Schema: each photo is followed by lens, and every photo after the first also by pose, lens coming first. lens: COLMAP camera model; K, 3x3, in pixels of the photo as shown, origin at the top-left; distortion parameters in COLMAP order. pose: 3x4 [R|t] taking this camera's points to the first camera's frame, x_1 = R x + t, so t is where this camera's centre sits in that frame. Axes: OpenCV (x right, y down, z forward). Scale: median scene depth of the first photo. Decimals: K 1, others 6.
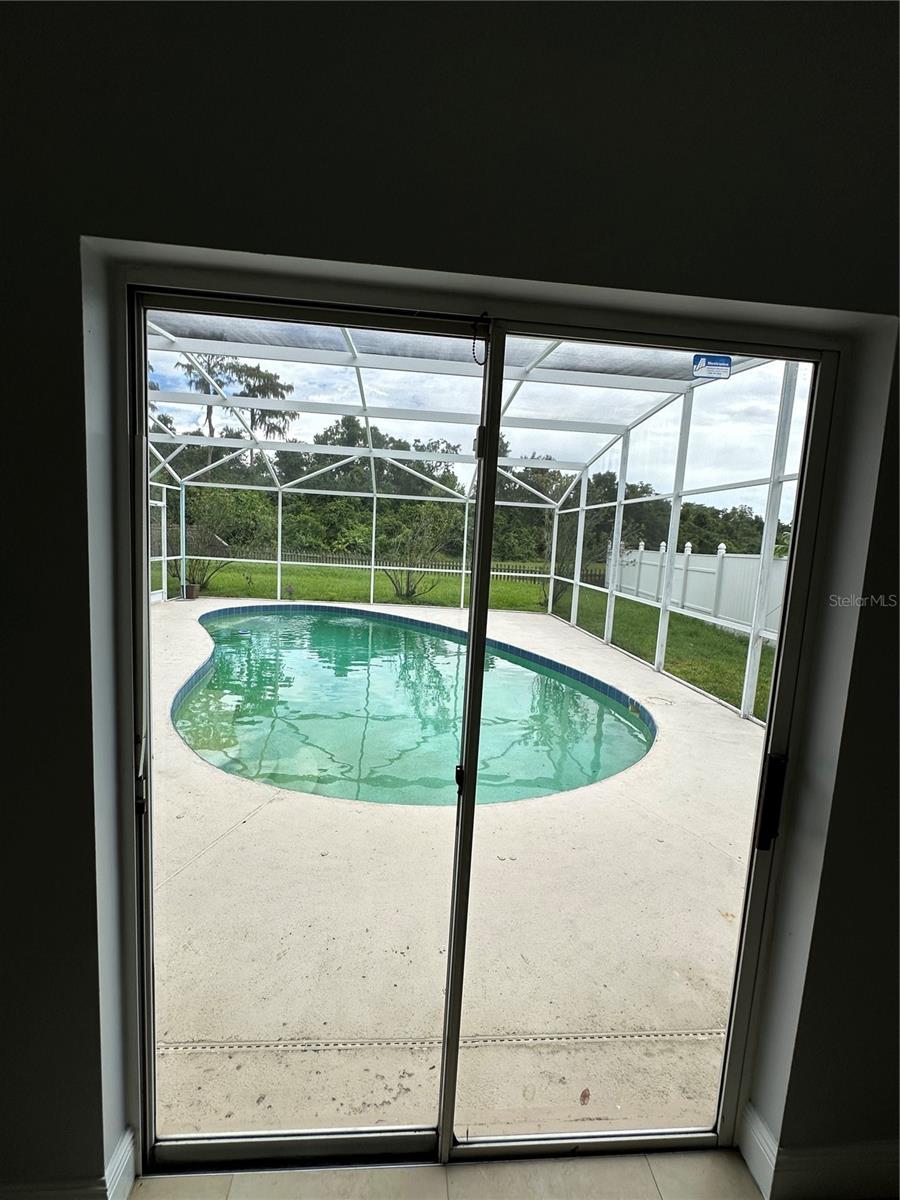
lens RADIAL K [[534.8, 0, 449.6], [0, 534.8, 601.8], [0, 0, 1]] dist [-0.003410, 0.000441]
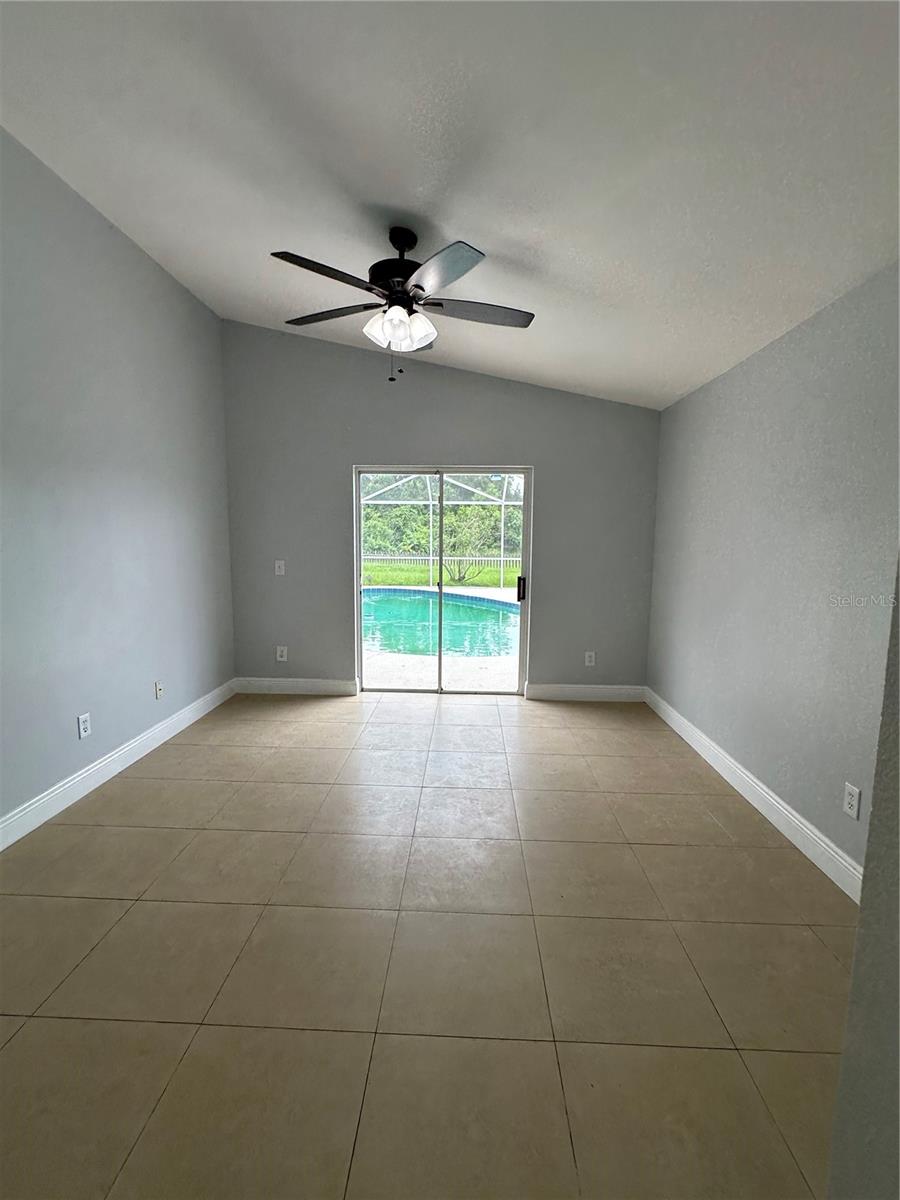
lens RADIAL K [[534.8, 0, 449.6], [0, 534.8, 601.8], [0, 0, 1]] dist [-0.003410, 0.000441]
pose [[0.991967, -0.030842, -0.122681, 0.056653], [0.030799, 0.999523, -0.002251, 0.045628], [0.122692, -0.001546, 0.992444, -0.282178]]
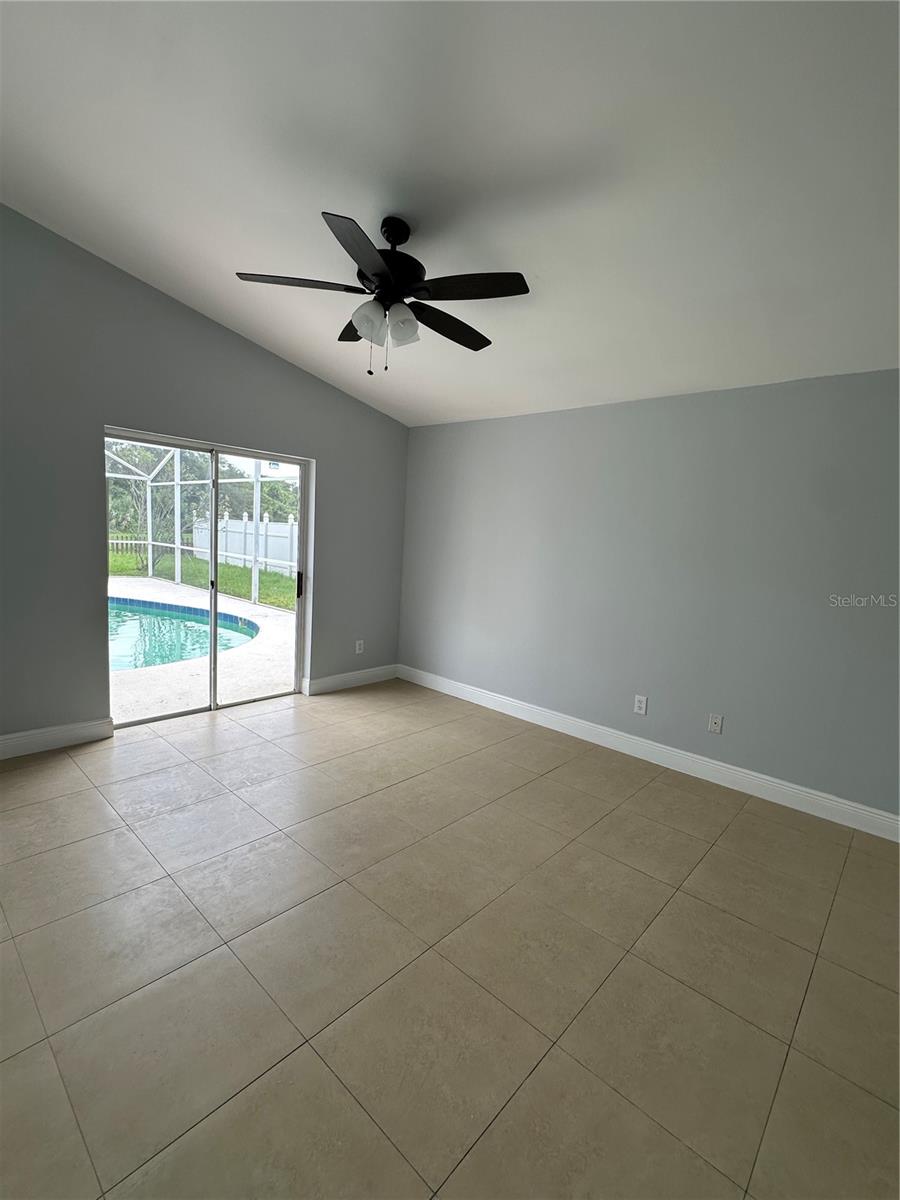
lens RADIAL K [[534.8, 0, 449.6], [0, 534.8, 601.8], [0, 0, 1]] dist [-0.003410, 0.000441]
pose [[0.732803, -0.096189, 0.673607, -0.113232], [0.059456, 0.995223, 0.077433, 0.026589], [-0.677838, -0.016693, 0.735022, -0.240109]]
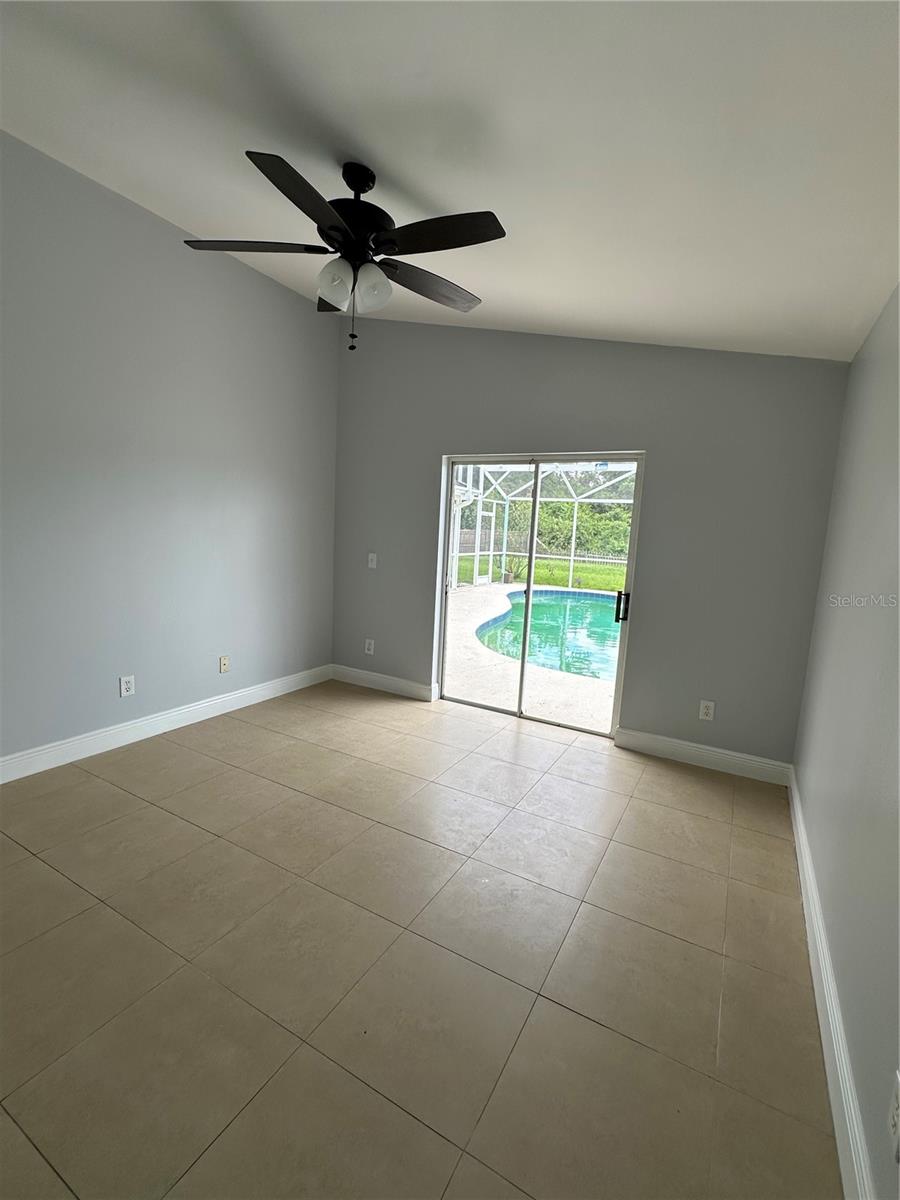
lens RADIAL K [[534.8, 0, 449.6], [0, 534.8, 601.8], [0, 0, 1]] dist [-0.003410, 0.000441]
pose [[0.829731, 0.063894, -0.554495, 0.147095], [-0.071157, 0.997429, 0.008455, 0.038708], [0.553610, 0.032441, 0.832144, -0.203372]]
